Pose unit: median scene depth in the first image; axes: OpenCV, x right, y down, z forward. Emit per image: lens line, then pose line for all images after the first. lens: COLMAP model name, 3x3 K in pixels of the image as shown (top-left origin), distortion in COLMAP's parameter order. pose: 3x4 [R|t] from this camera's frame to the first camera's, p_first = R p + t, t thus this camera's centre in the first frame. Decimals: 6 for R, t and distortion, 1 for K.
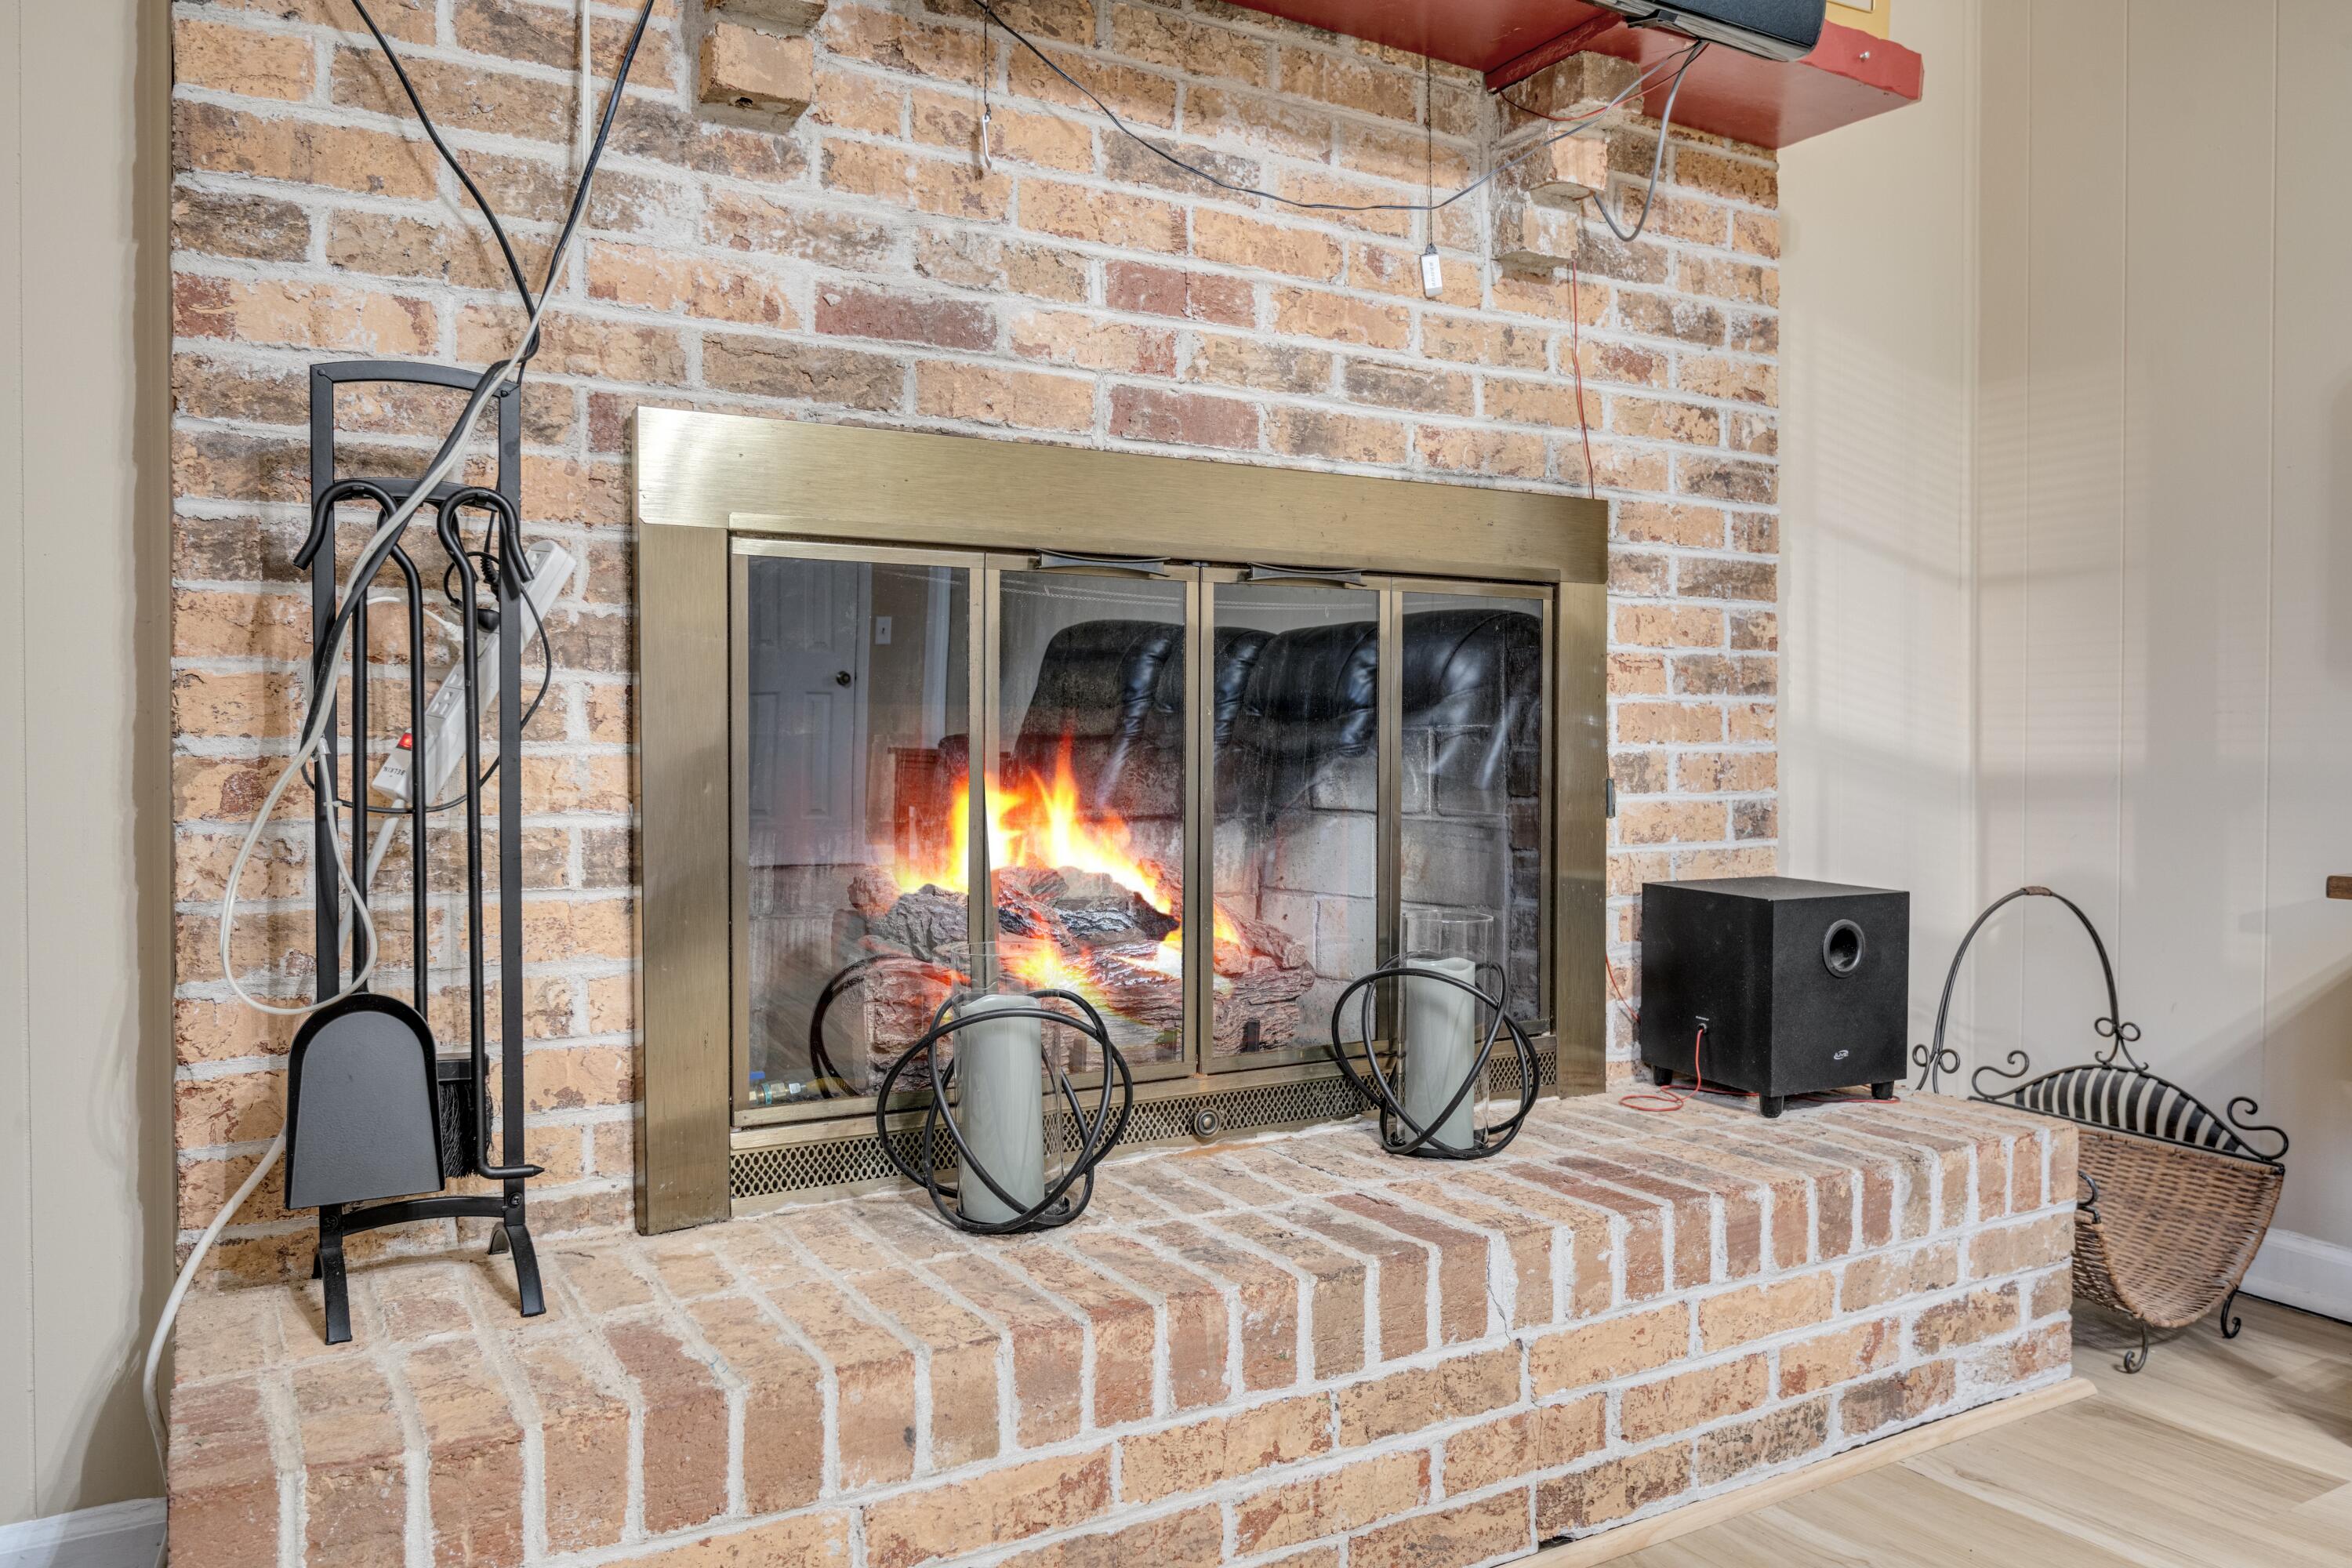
lens RADIAL K [[1622.9, 0, 1181.2], [0, 1622.9, 769.7], [0, 0, 1]] dist [-0.008315, -0.003559]
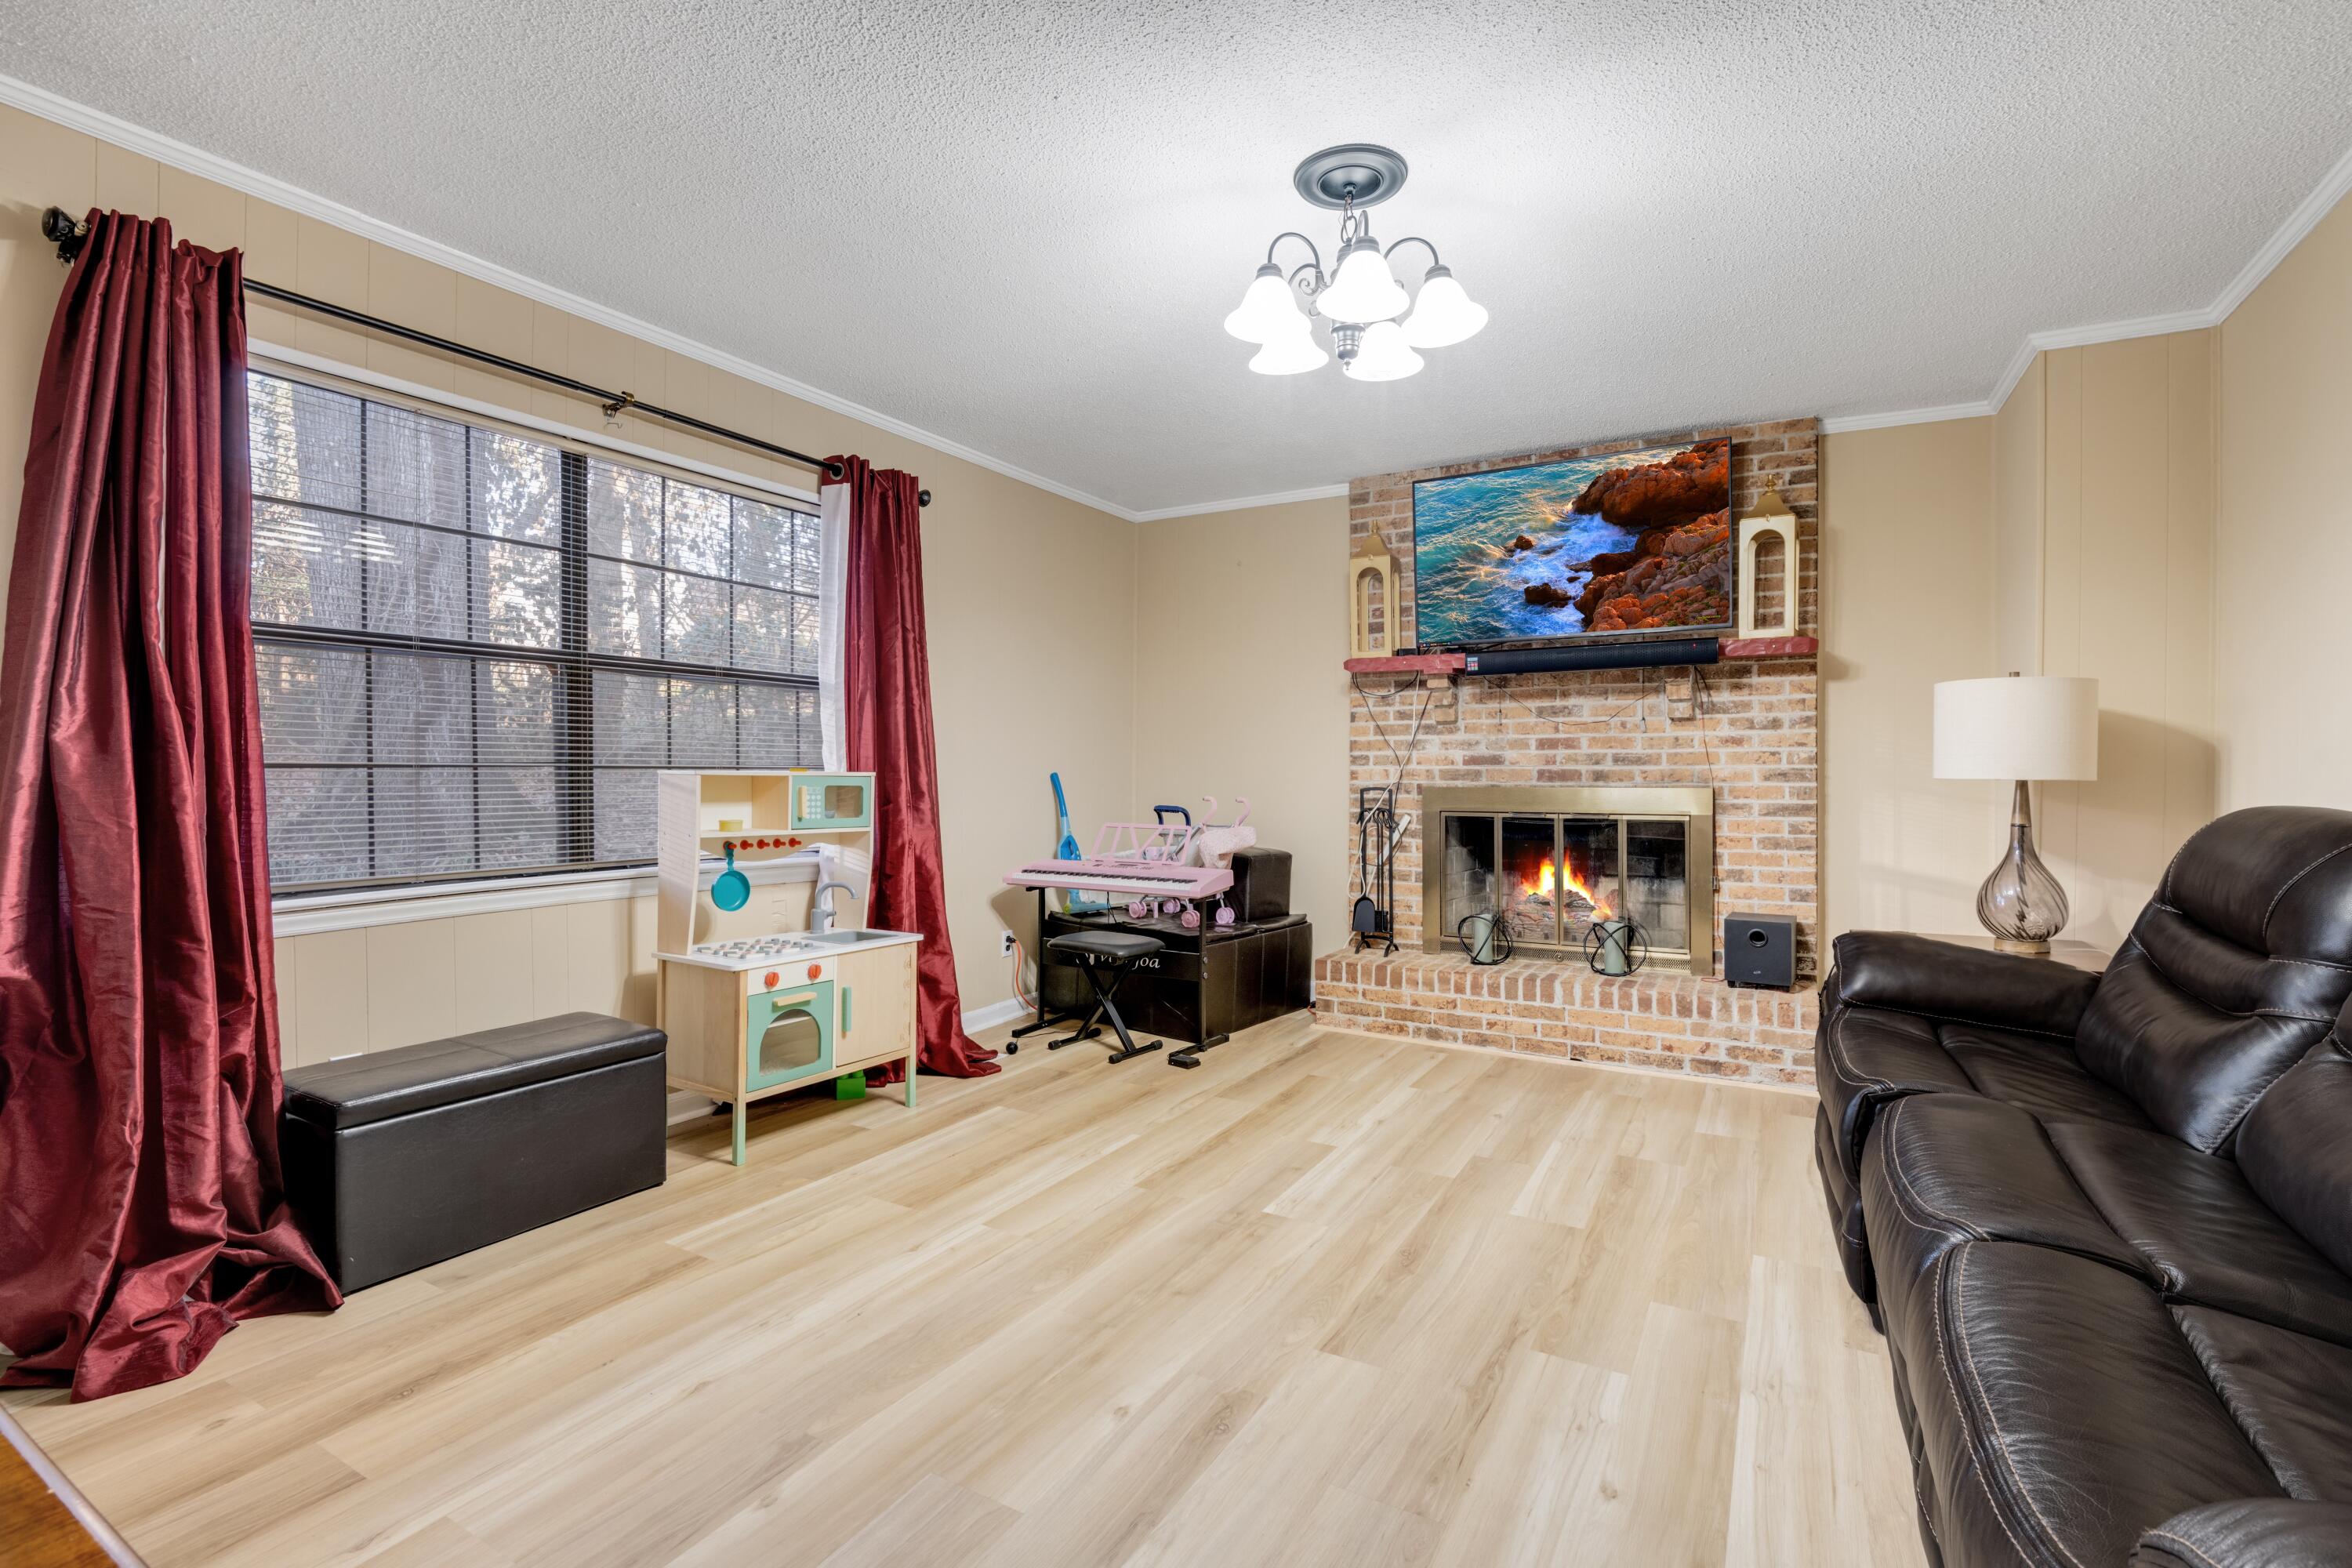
lens RADIAL K [[1070.4, 0, 1182.6], [0, 1070.4, 782.2], [0, 0, 1]] dist [-0.012359, -0.003749]
pose [[0.502849, 0.008378, -0.864334, 1.965551], [-0.012464, 0.999919, 0.002441, -0.217618], [0.864284, 0.009546, 0.502913, -1.190388]]
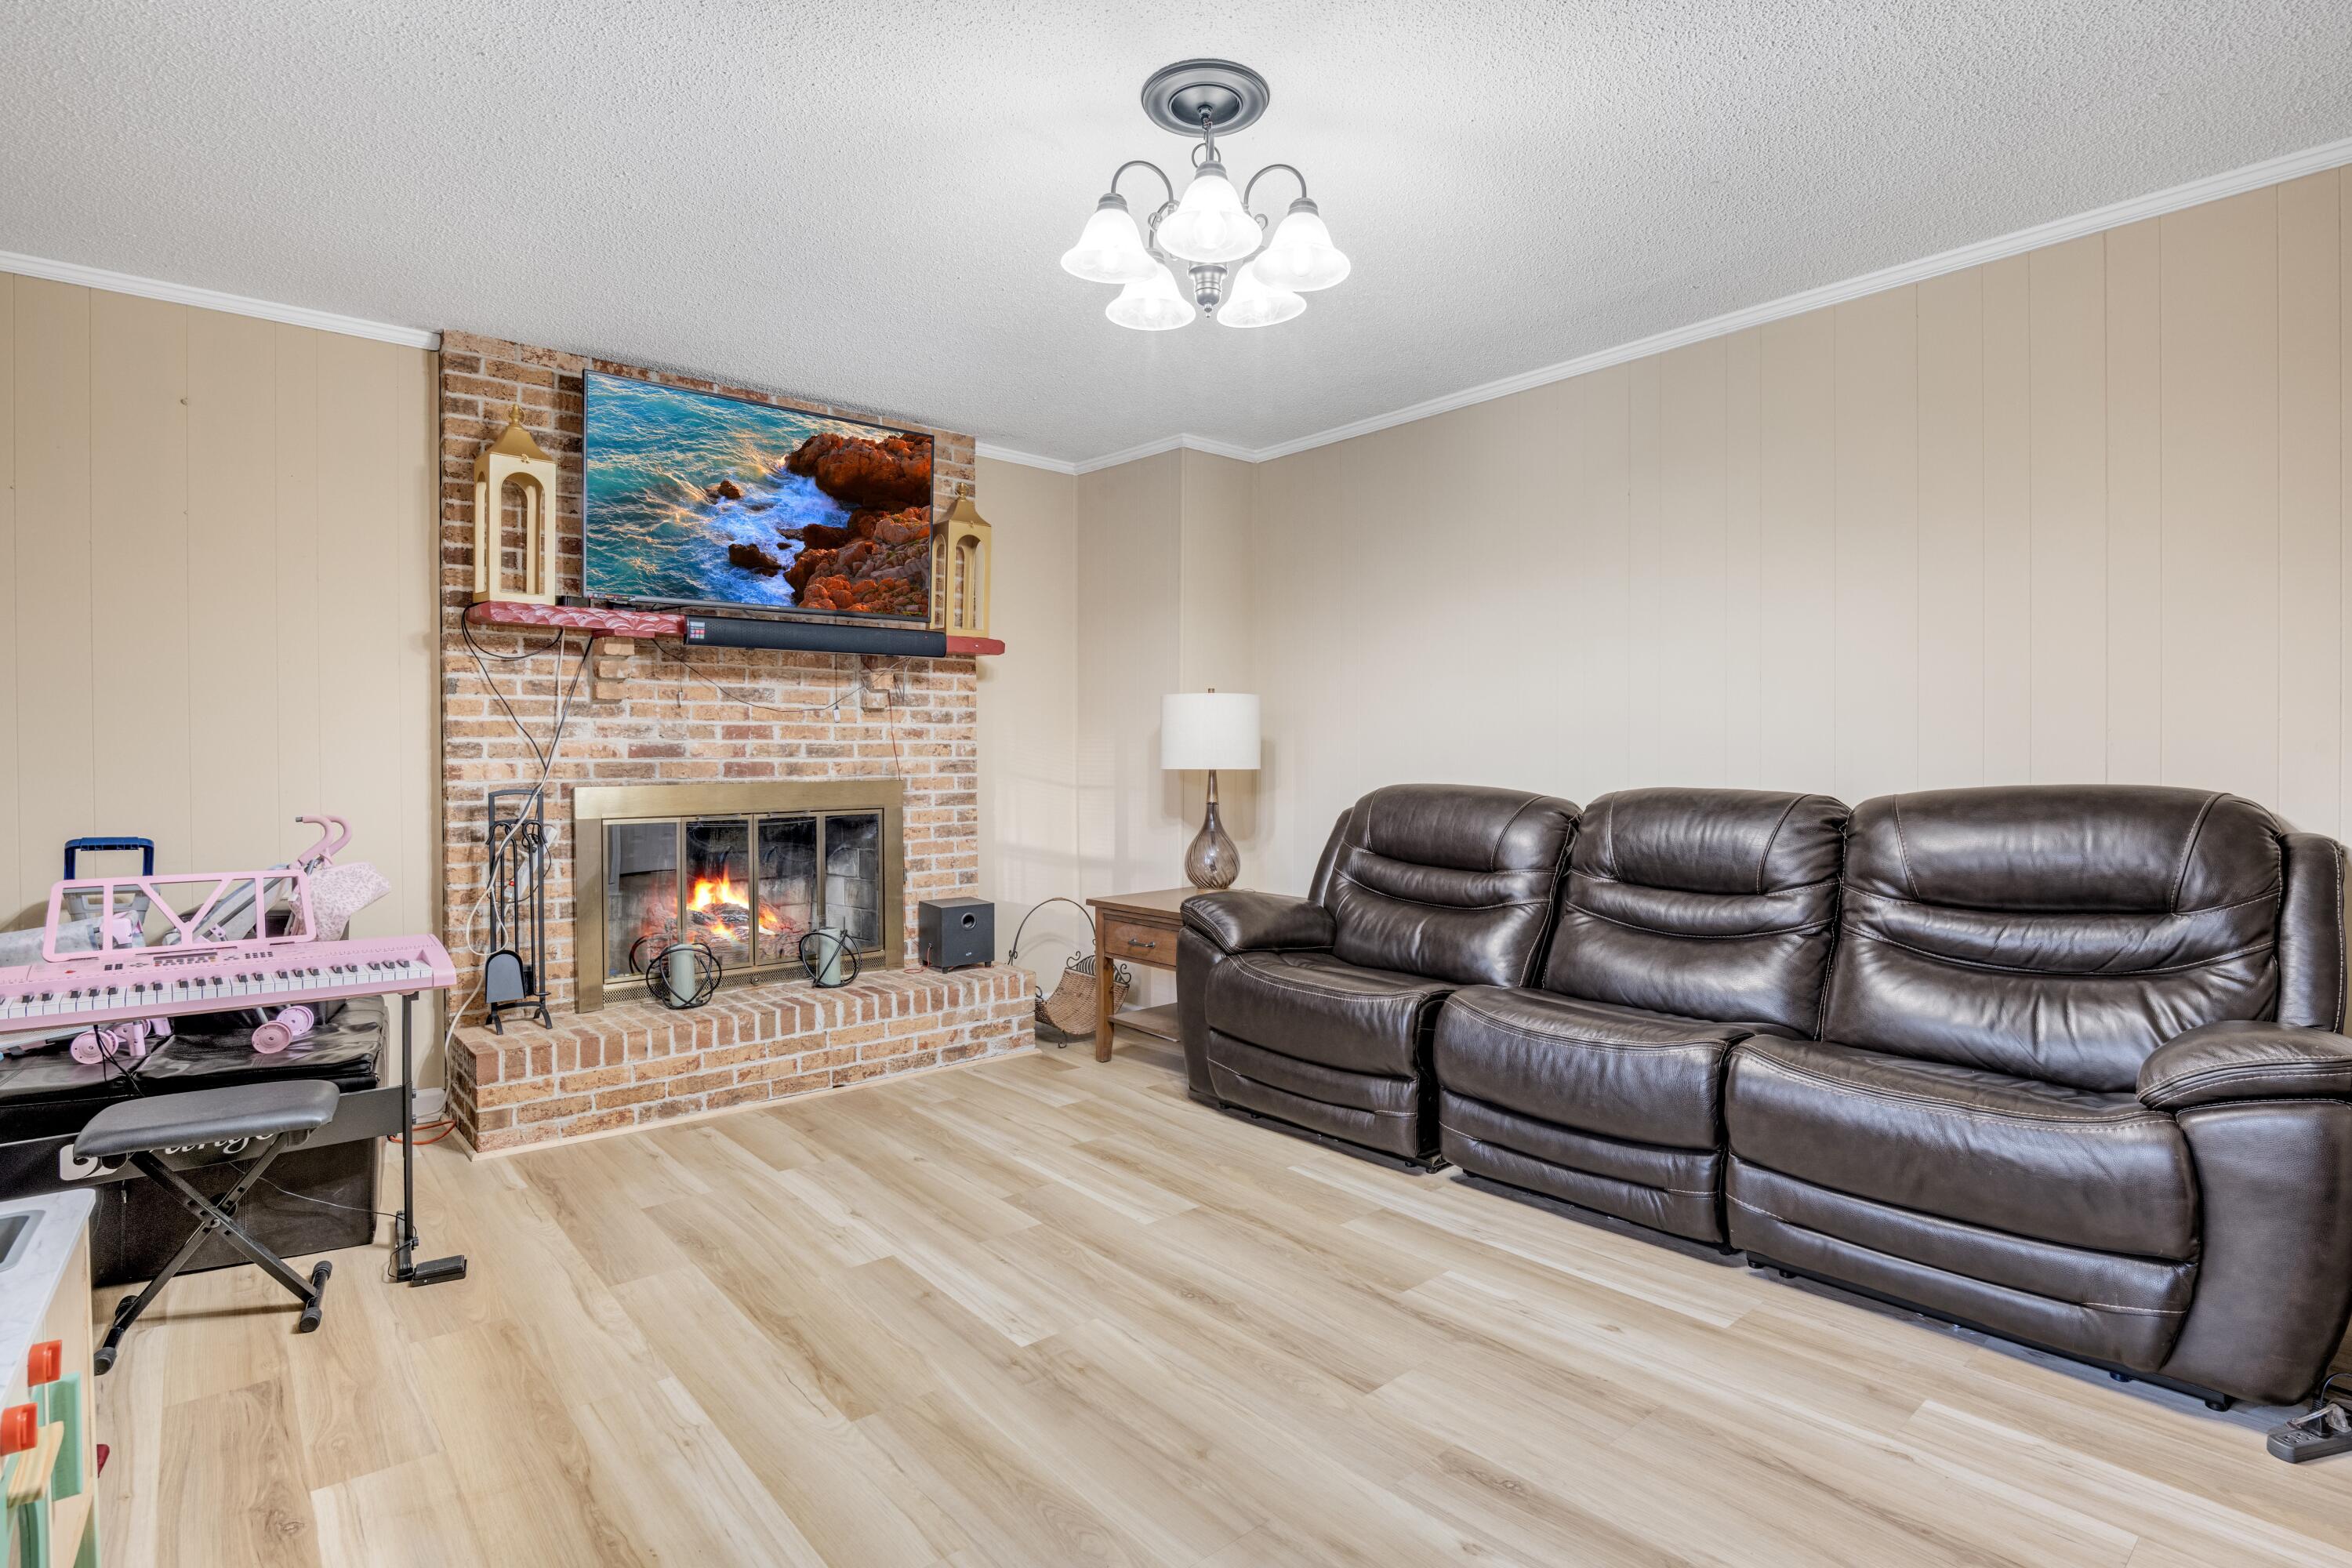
lens RADIAL K [[1138.2, 0, 1168.2], [0, 1138.2, 769.7], [0, 0, 1]] dist [-0.007877, -0.003699]
pose [[0.985151, -0.005000, 0.171615, 0.501896], [0.004983, 0.999987, 0.000531, -0.237176], [-0.171616, 0.000332, 0.985164, -1.618444]]
